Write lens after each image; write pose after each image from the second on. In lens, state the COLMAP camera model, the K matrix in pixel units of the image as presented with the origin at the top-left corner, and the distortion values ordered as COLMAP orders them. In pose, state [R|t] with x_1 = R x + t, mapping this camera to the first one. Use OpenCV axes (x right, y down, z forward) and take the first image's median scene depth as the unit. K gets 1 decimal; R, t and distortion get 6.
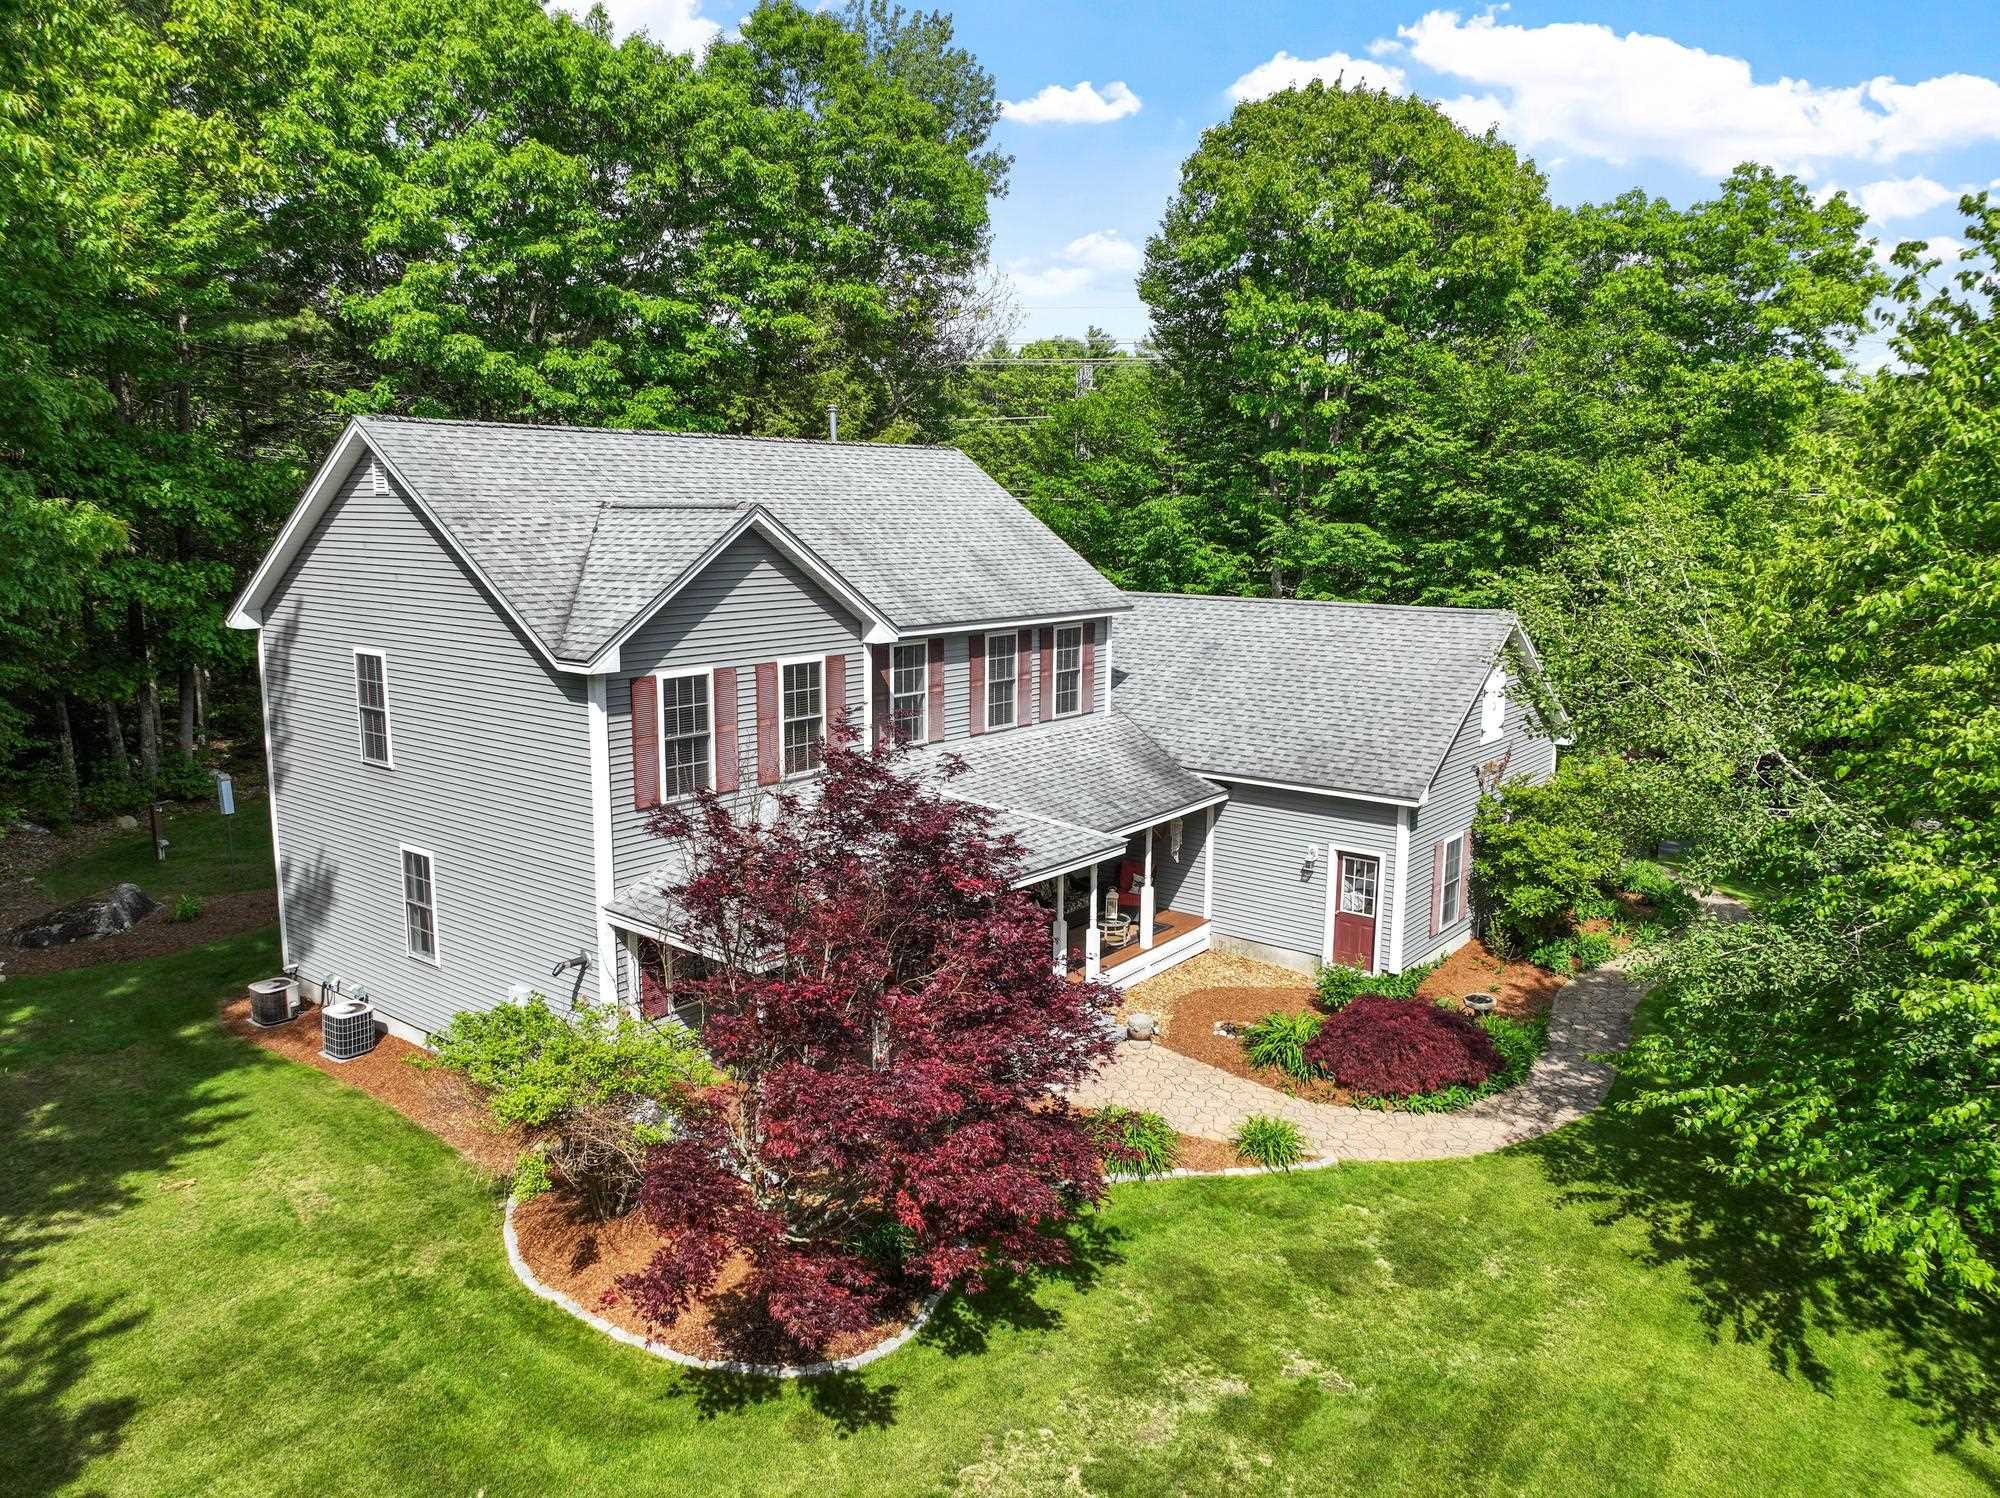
lens RADIAL K [[1407.8, 0, 1004.2], [0, 1407.8, 743.2], [0, 0, 1]] dist [0.013765, 0.026148]
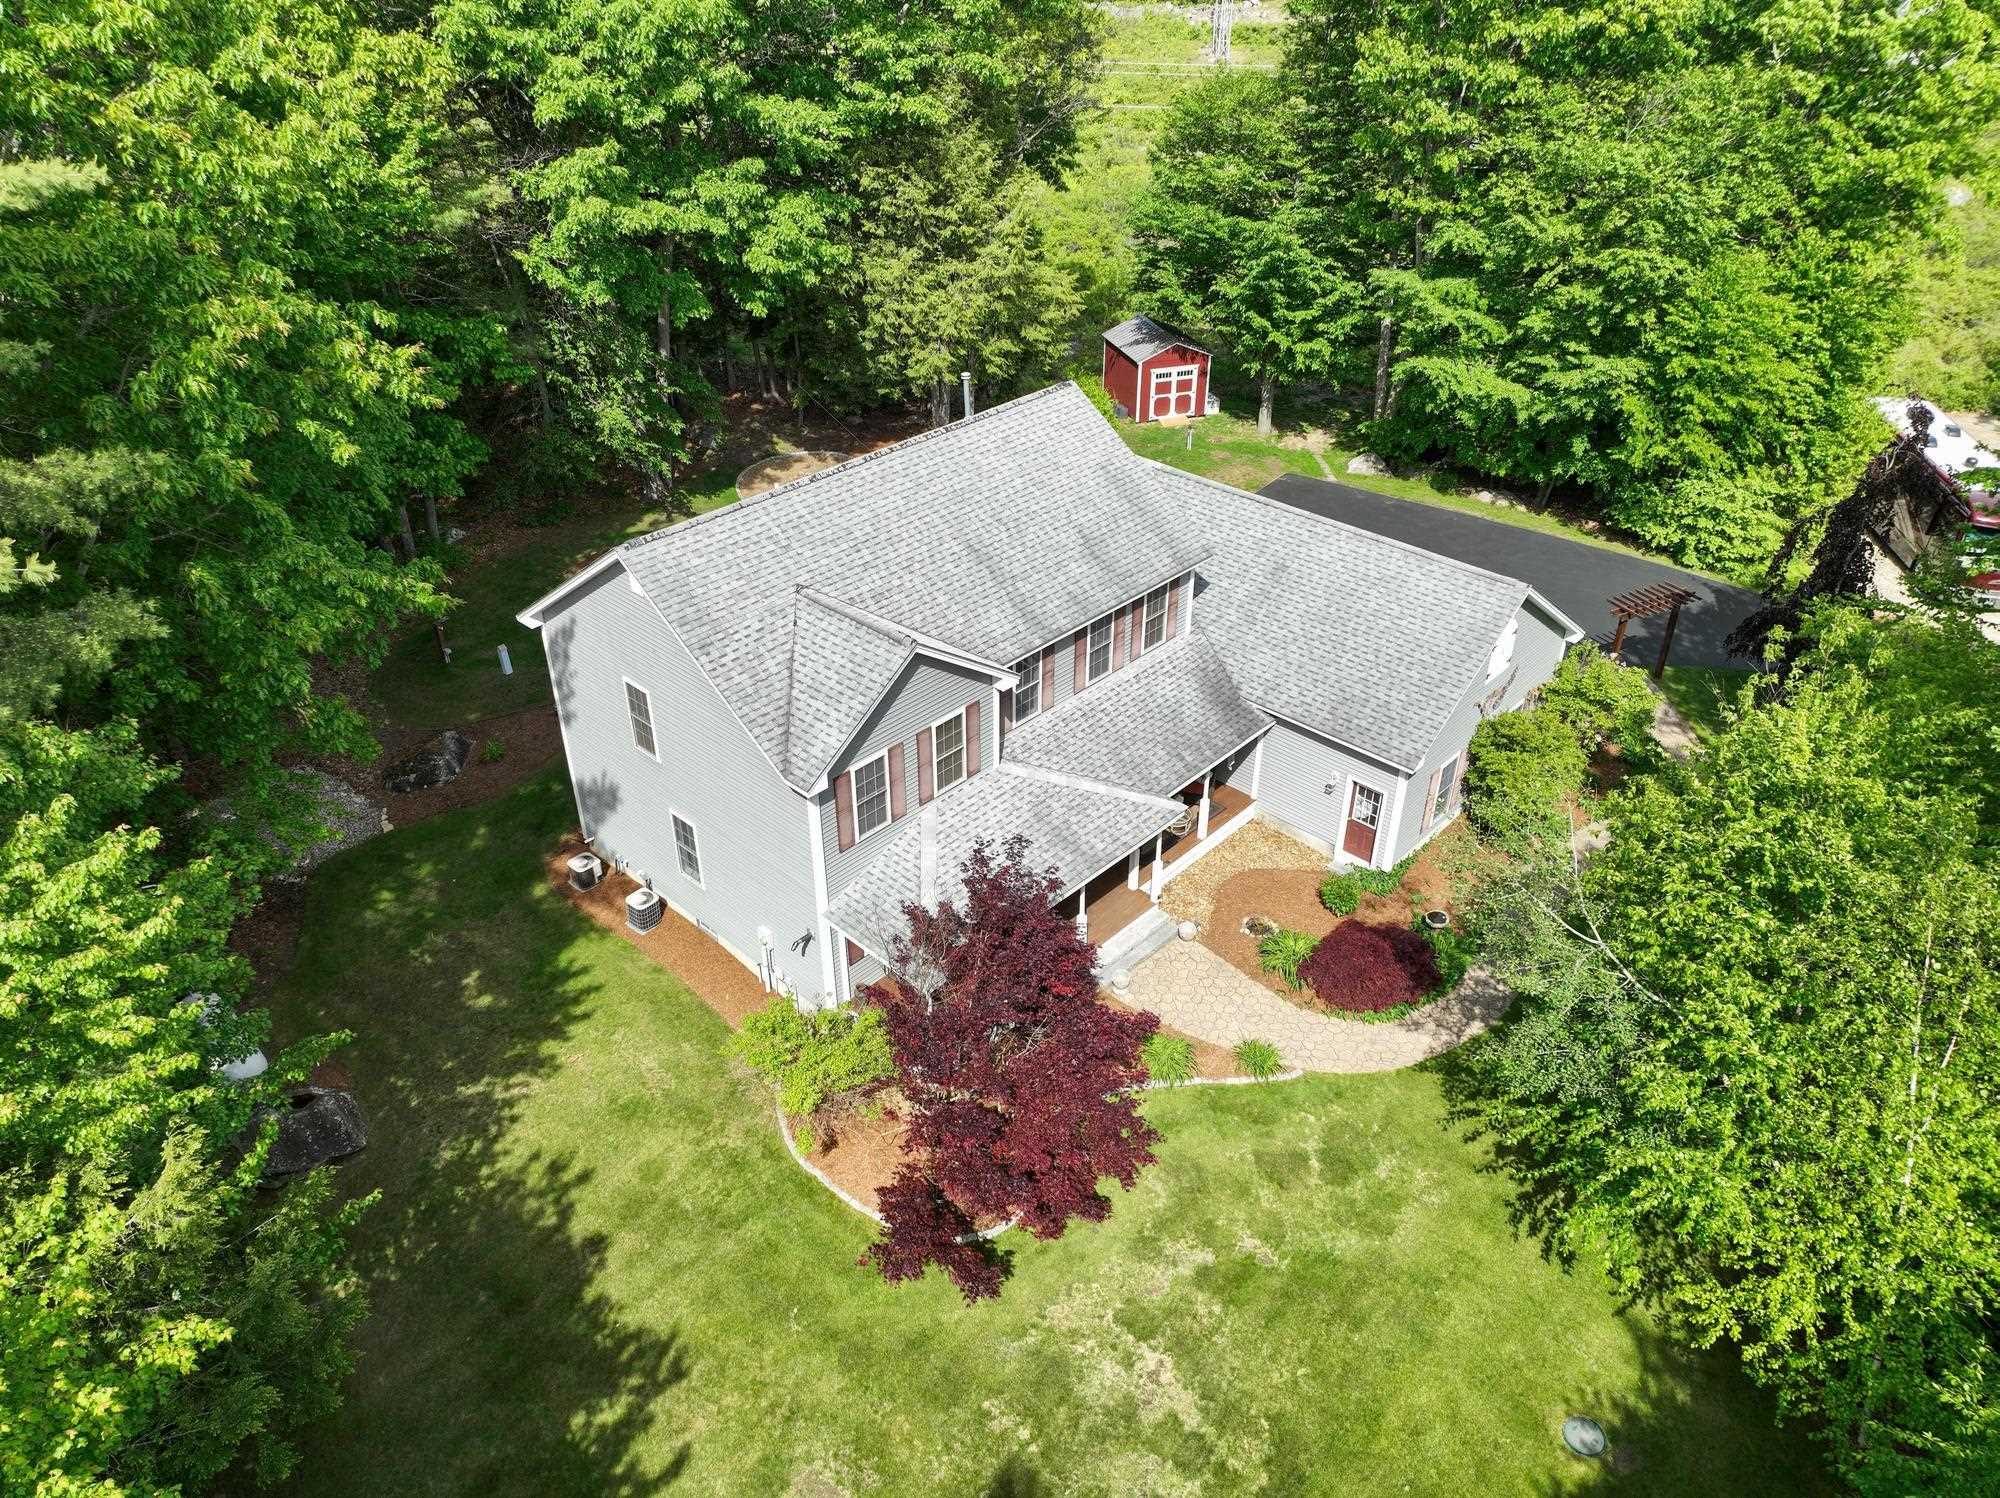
lens RADIAL K [[1407.8, 0, 1001.4], [0, 1407.8, 751.8], [0, 0, 1]] dist [0.013765, 0.026148]
pose [[0.996229, 0.039648, -0.077179, 0.014408], [-0.005746, 0.917688, 0.397260, -0.578353], [0.086577, -0.395318, 0.914455, -0.261985]]
